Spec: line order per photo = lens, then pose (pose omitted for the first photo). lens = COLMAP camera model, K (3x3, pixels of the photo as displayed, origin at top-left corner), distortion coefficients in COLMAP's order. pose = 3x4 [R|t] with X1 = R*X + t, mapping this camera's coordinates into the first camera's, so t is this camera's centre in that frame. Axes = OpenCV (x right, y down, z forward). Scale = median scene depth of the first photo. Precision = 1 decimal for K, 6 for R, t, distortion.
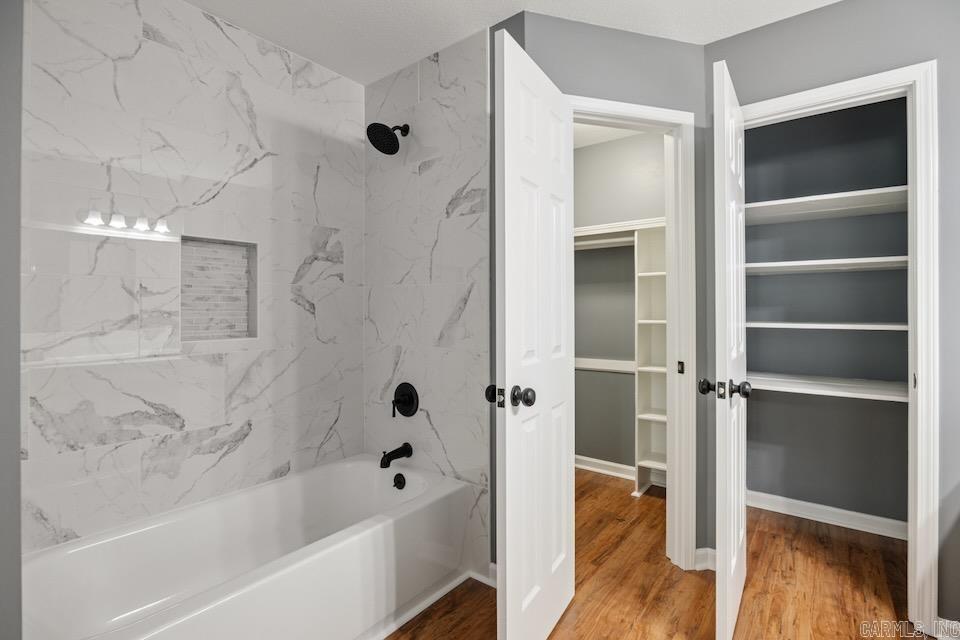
lens RADIAL K [[457.7, 0, 481.7], [0, 457.7, 308.5], [0, 0, 1]] dist [-0.027849, 0.008651]
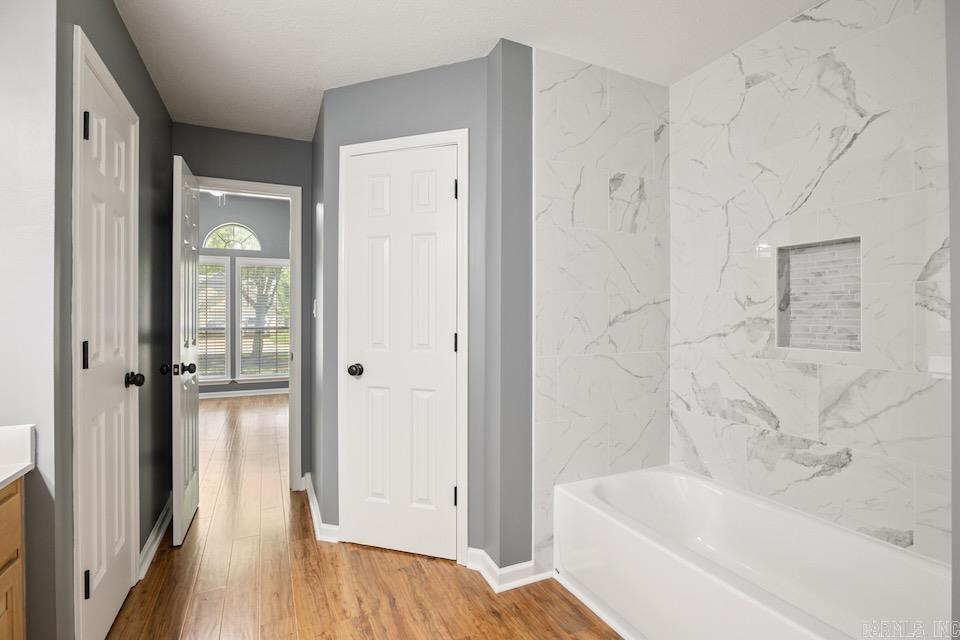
lens RADIAL K [[453.3, 0, 479.6], [0, 453.3, 316.6], [0, 0, 1]] dist [-0.025718, 0.007752]
pose [[-0.455045, 0.002377, -0.890465, 0.533941], [0.001222, 0.999997, 0.002045, -0.001614], [0.890468, -0.000158, -0.455047, 0.765133]]
